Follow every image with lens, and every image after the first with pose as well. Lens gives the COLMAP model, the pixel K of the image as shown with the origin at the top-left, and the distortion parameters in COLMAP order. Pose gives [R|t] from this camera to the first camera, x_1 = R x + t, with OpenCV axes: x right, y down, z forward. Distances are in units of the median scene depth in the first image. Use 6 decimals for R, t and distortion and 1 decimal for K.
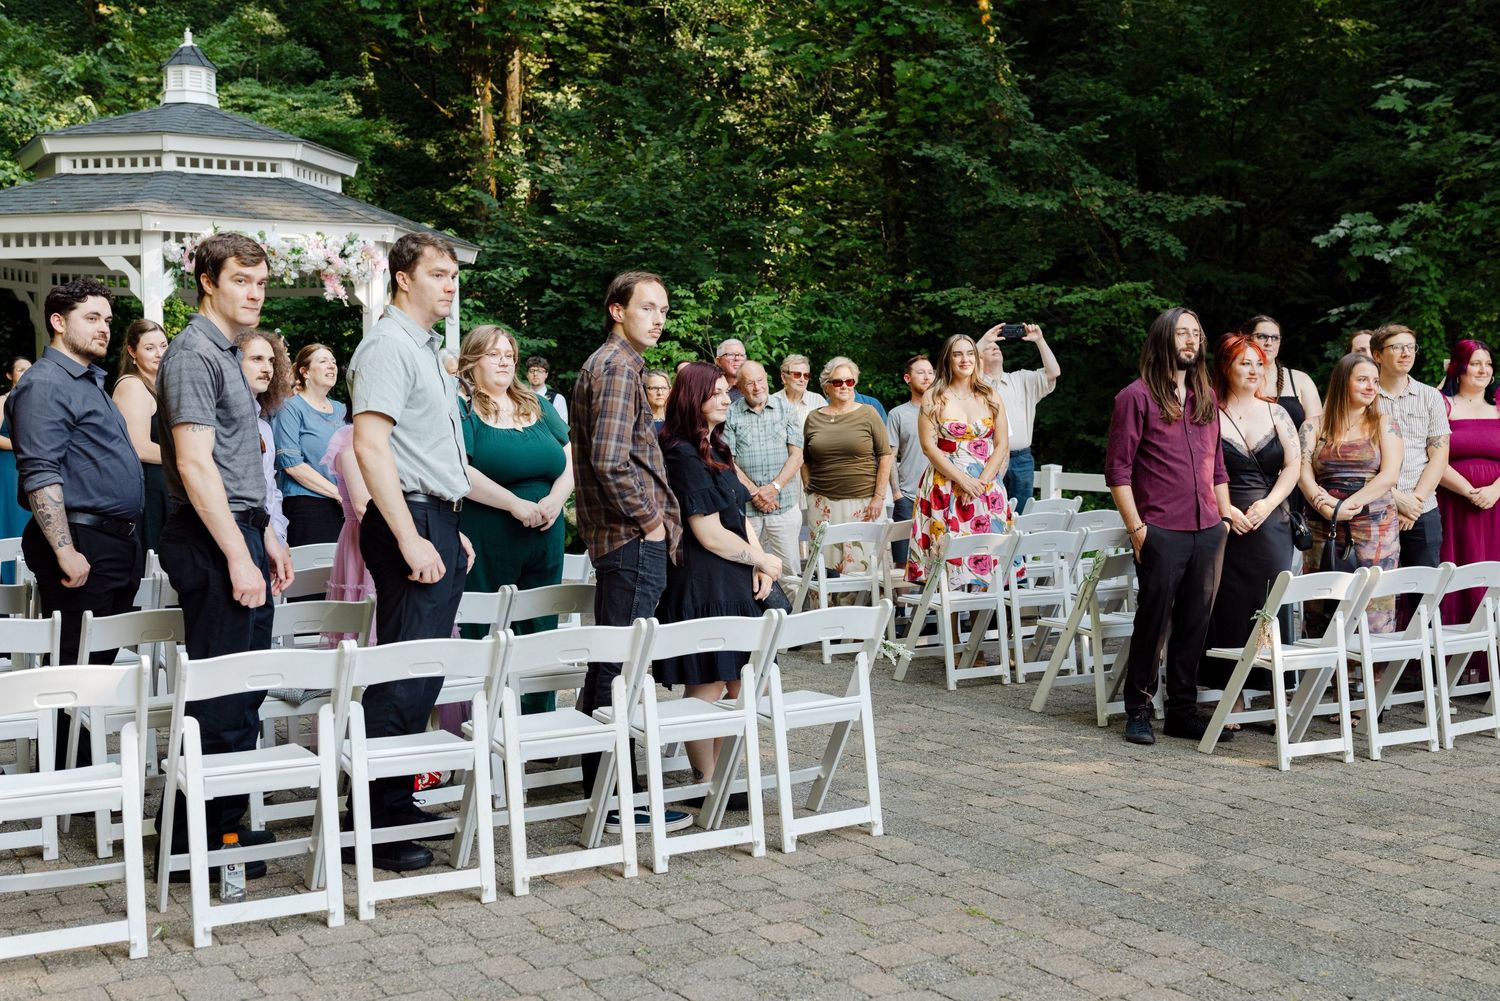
lens RADIAL K [[1676.4, 0, 732.8], [0, 1676.4, 494.8], [0, 0, 1]] dist [-0.001836, -0.005890]
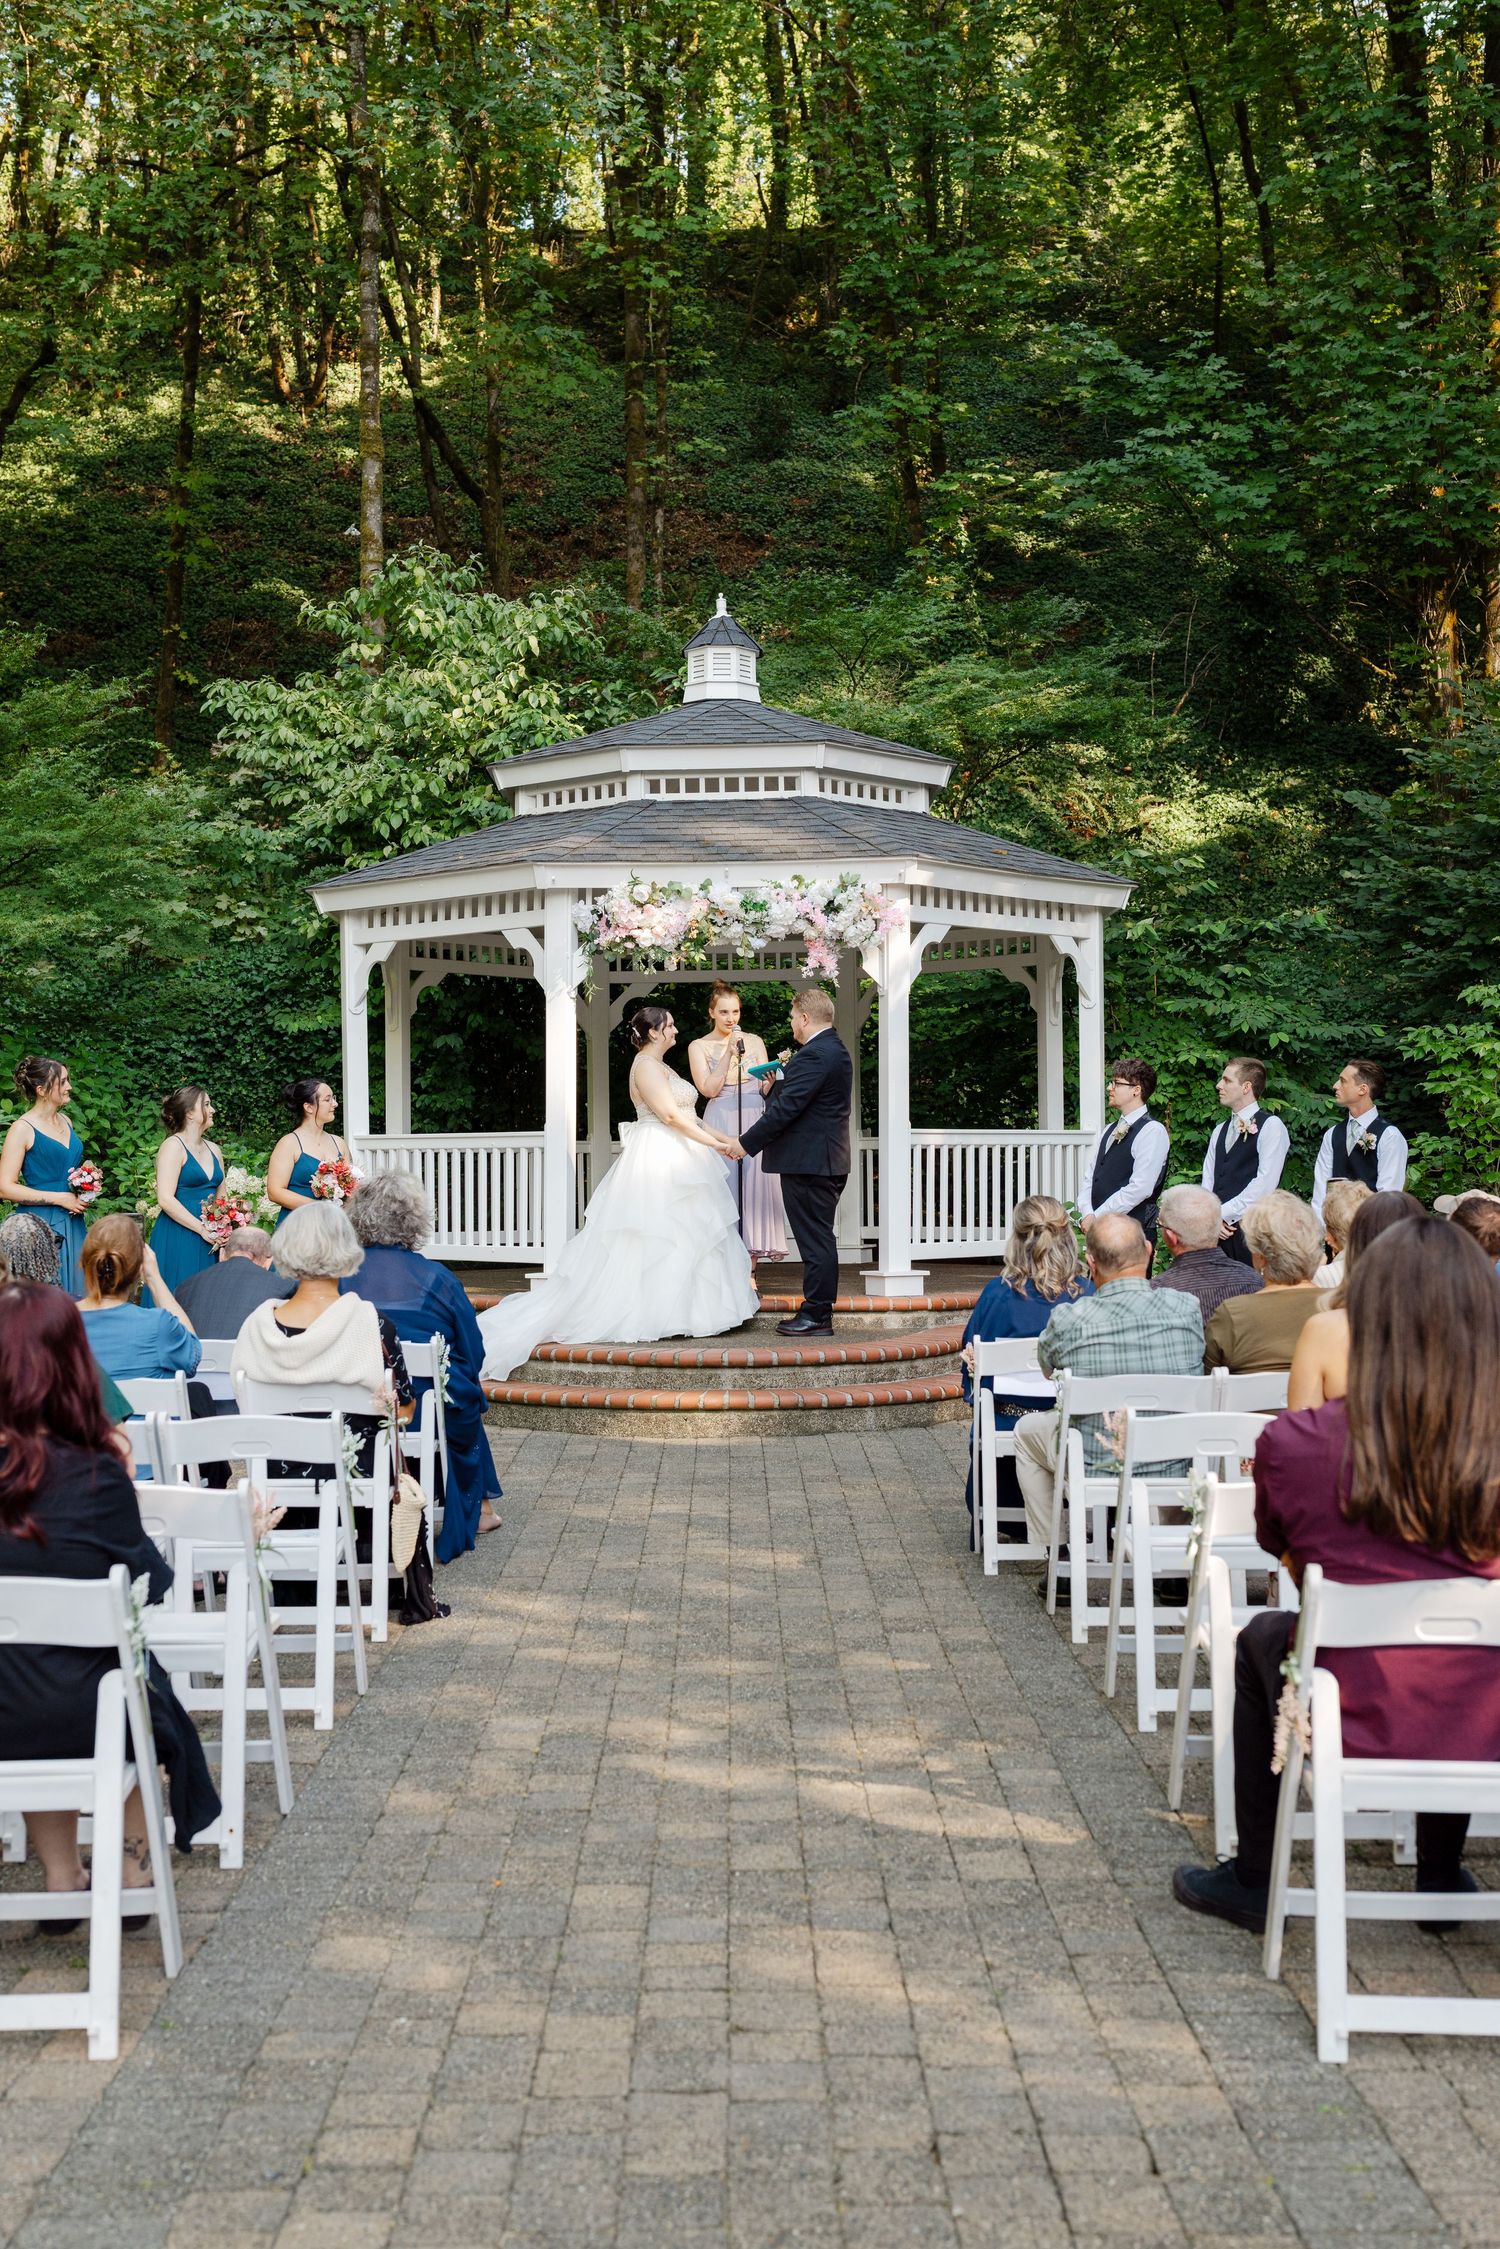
lens RADIAL K [[2438.5, 0, 750.0], [0, 2438.5, 1124.5], [0, 0, 1]] dist [0.003526, -0.003485]
pose [[0.853287, -0.009771, -0.521349, 0.231751], [-0.018028, 0.998674, -0.048223, -0.013172], [0.521129, 0.050547, 0.851980, 0.182469]]
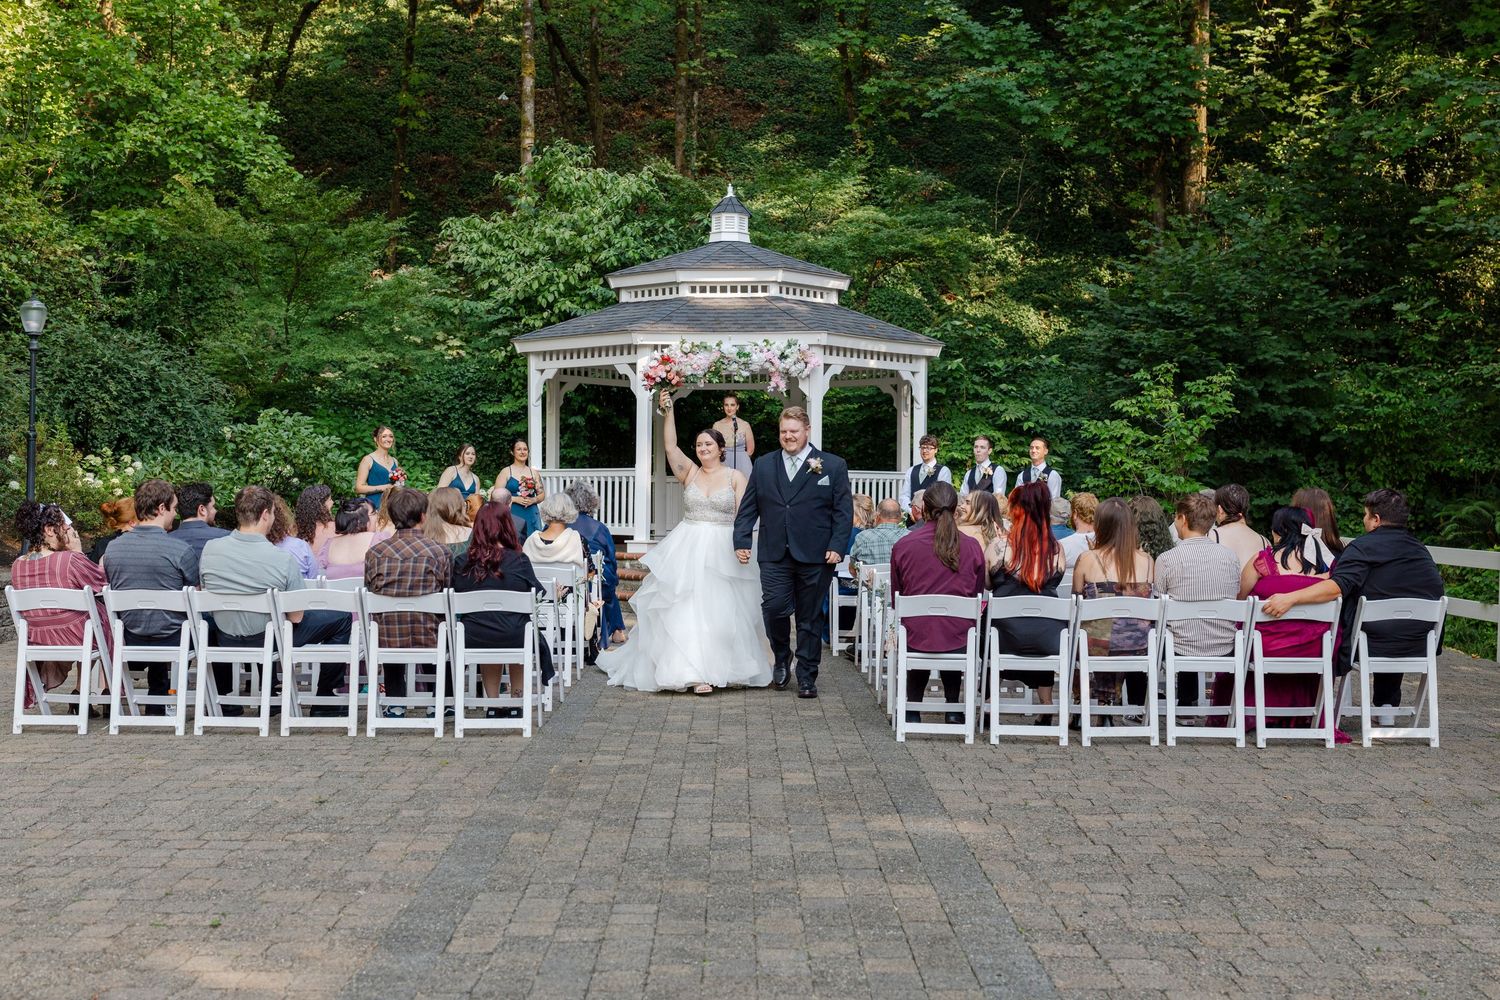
lens RADIAL K [[1676.4, 0, 732.8], [0, 1676.4, 494.3], [0, 0, 1]] dist [-0.001836, -0.005890]
pose [[0.848077, 0.009278, -0.529792, 0.409988], [-0.033673, 0.998769, -0.036412, 0.009207], [0.528802, 0.048720, 0.847346, -0.094355]]
